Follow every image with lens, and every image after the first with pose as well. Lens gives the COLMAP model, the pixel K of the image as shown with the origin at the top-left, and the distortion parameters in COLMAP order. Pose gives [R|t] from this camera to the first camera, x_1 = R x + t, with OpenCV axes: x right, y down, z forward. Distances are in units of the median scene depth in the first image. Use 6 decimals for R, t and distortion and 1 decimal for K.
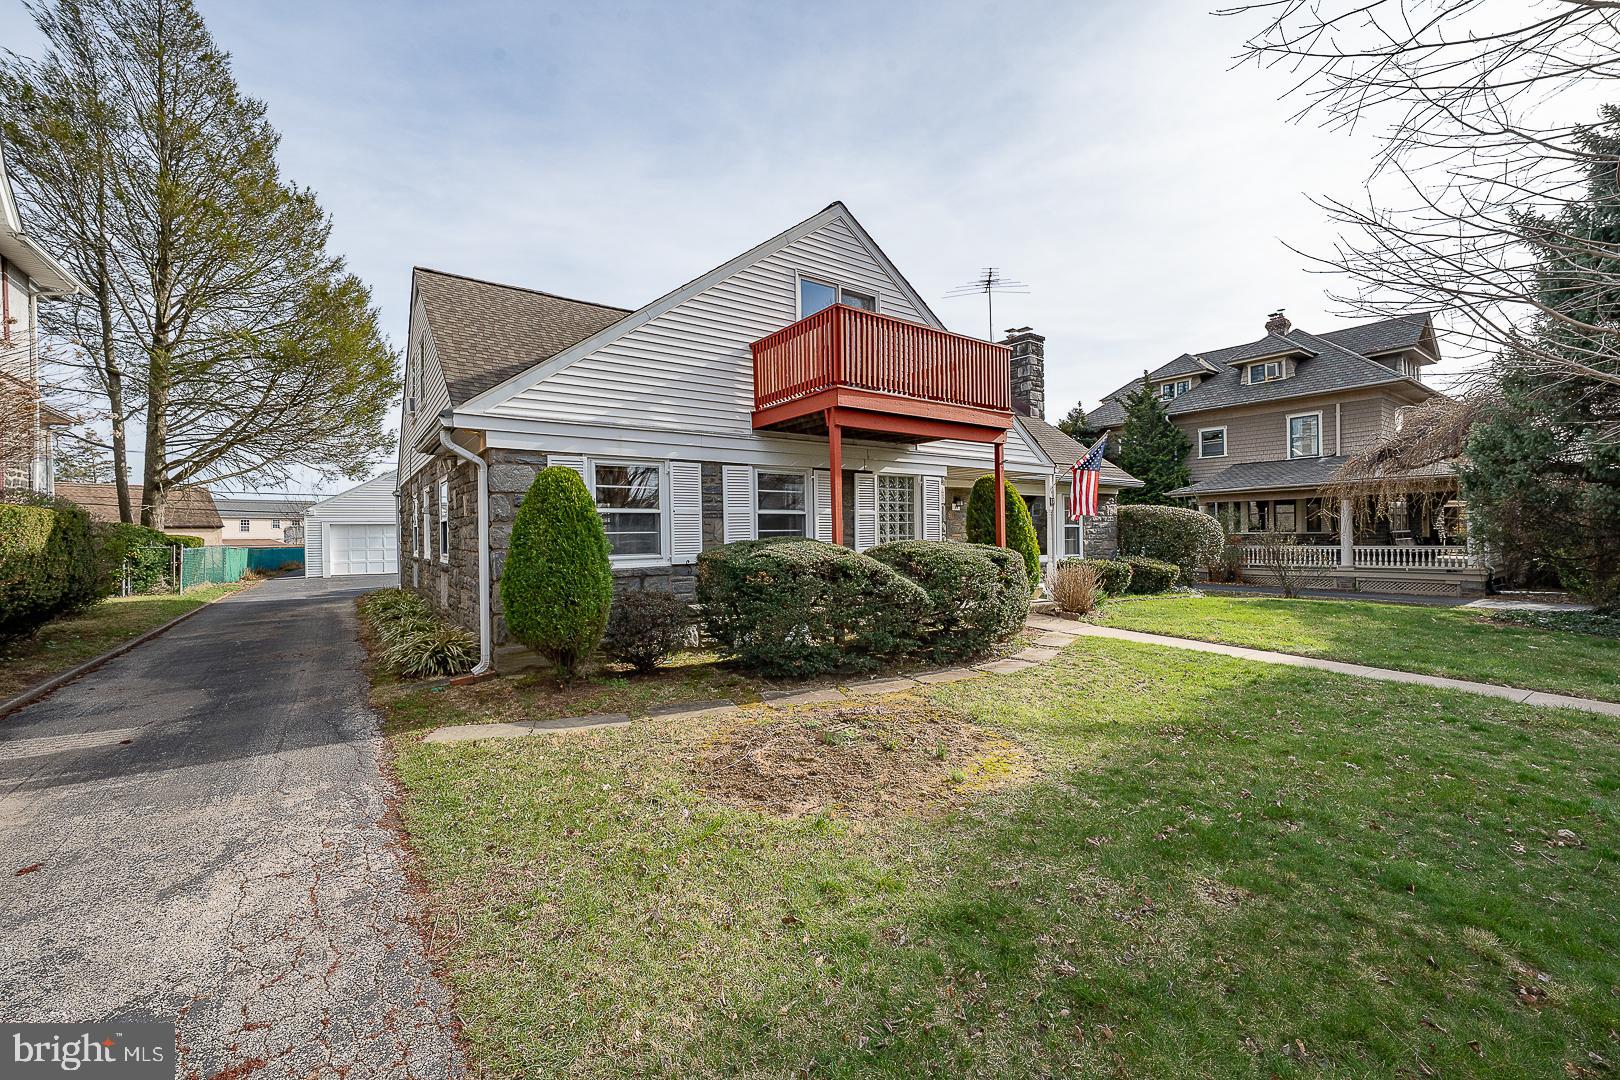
lens RADIAL K [[573.7, 0, 826.5], [0, 573.7, 533.5], [0, 0, 1]] dist [-0.016698, 0.004321]
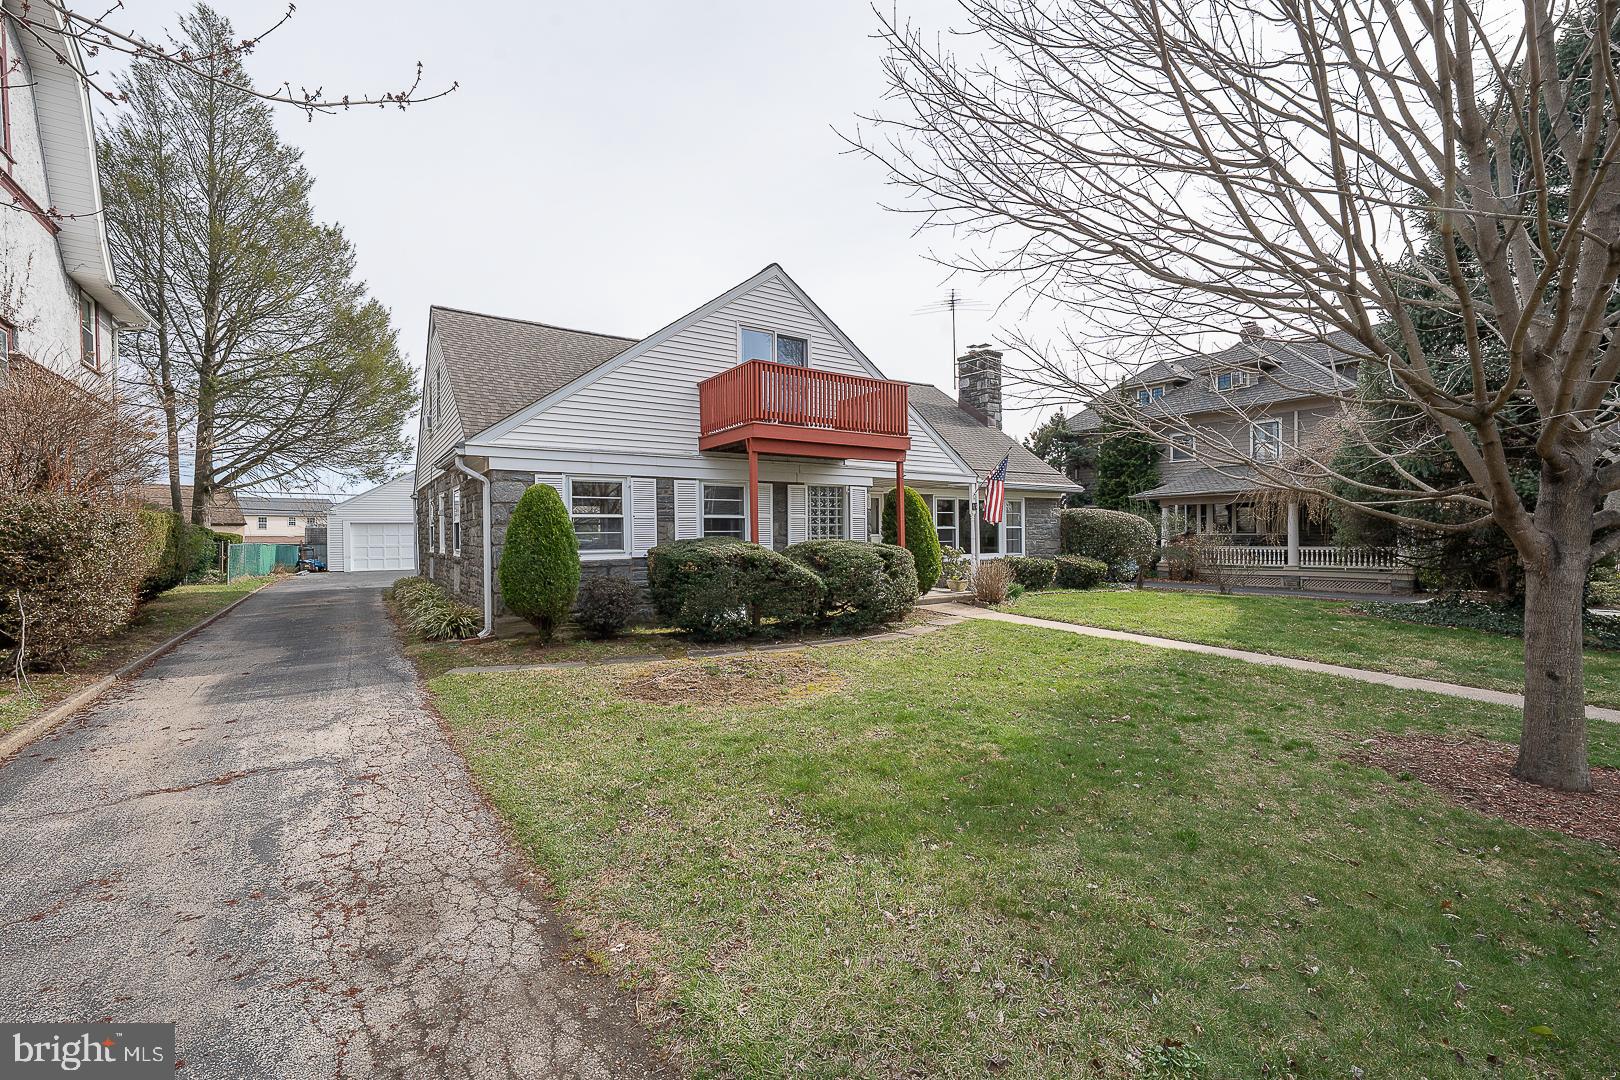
lens RADIAL K [[557.4, 0, 810.4], [0, 557.4, 533.5], [0, 0, 1]] dist [-0.009930, 0.000179]
pose [[0.999775, 0.004076, -0.020818, 0.108897], [-0.004052, 0.999991, 0.001193, -0.002231], [0.020822, -0.001109, 0.999783, -0.169478]]
